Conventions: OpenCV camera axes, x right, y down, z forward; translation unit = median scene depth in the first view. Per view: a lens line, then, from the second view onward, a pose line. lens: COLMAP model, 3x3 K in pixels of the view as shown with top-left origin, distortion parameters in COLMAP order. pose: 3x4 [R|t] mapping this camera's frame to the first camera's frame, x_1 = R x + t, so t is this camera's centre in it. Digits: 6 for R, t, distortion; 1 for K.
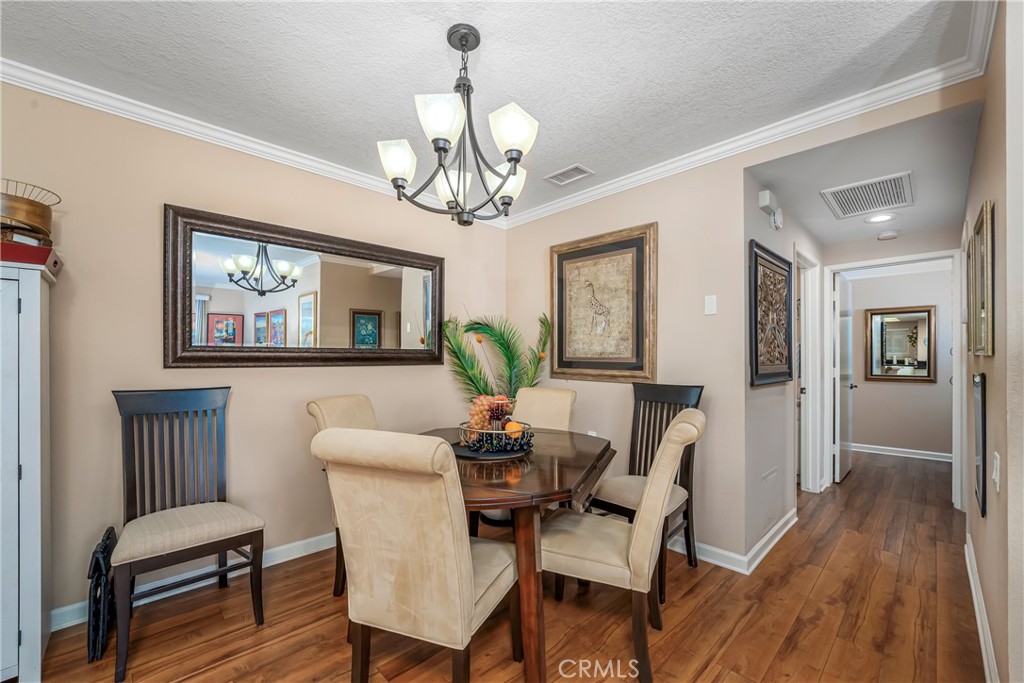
lens RADIAL K [[420.2, 0, 513.6], [0, 420.2, 355.0], [0, 0, 1]] dist [-0.003054, 0.000075]
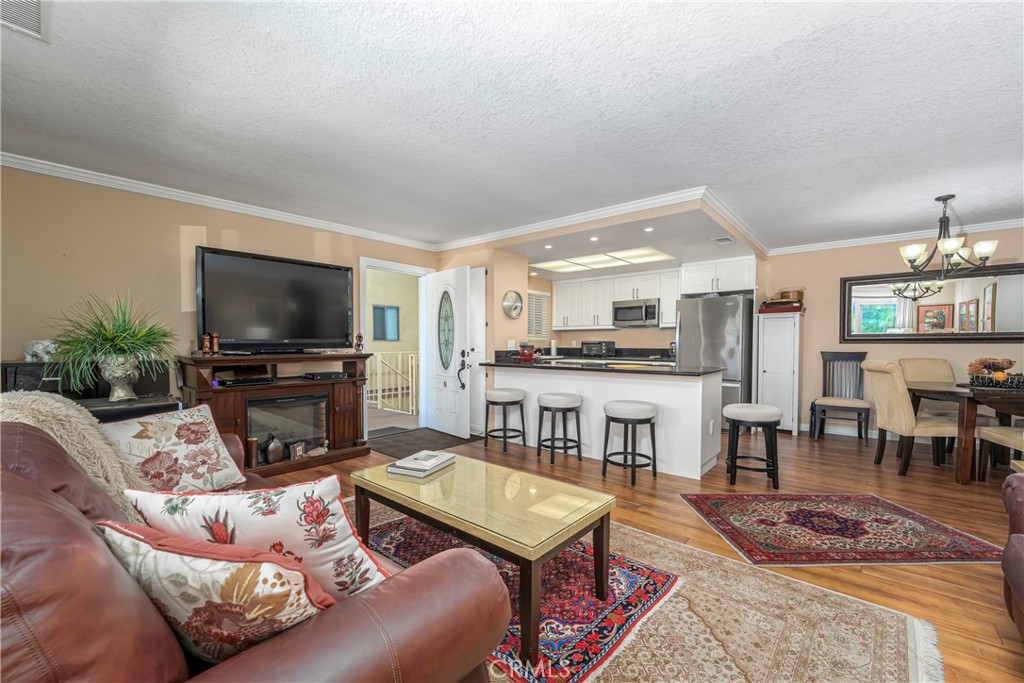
lens RADIAL K [[420.2, 0, 513.6], [0, 420.2, 355.0], [0, 0, 1]] dist [-0.003054, 0.000075]
pose [[0.103243, 0.028069, -0.994260, 1.431210], [0.009070, 0.999534, 0.029160, 0.008089], [0.994615, -0.012028, 0.102941, -1.174598]]
